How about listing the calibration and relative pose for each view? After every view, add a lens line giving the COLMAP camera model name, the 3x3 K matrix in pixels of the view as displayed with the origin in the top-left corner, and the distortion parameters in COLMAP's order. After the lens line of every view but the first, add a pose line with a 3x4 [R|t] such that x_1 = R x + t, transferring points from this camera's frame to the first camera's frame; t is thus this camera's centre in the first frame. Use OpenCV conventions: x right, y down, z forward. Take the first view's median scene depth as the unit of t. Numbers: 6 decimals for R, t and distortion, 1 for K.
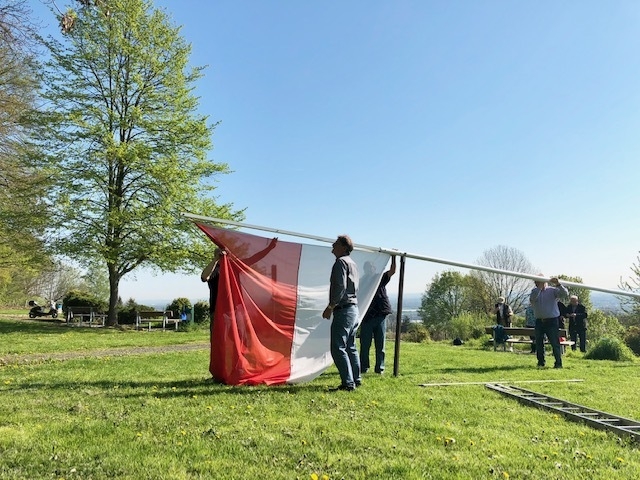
lens RADIAL K [[573.9, 0, 320.0], [0, 573.9, 240.0], [0, 0, 1]] dist [0.015557, 0.007991]
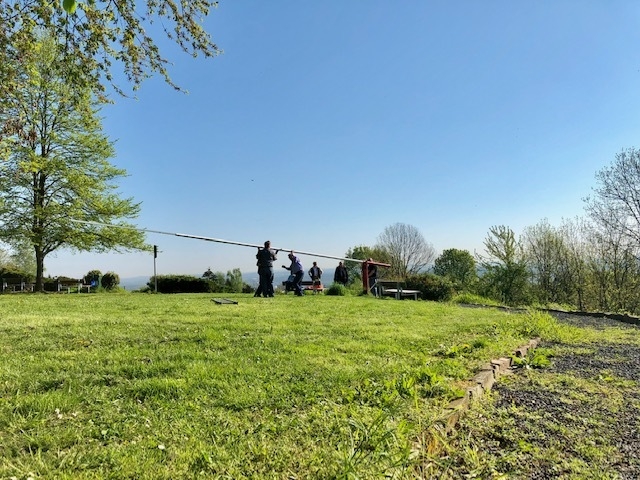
lens RADIAL K [[573.9, 0, 320.0], [0, 573.9, 240.0], [0, 0, 1]] dist [0.015557, 0.007991]
pose [[0.994116, -0.015764, 0.107164, 0.141313], [0.011411, 0.999089, 0.041114, -0.018337], [-0.107715, -0.039649, 0.993391, -0.385915]]
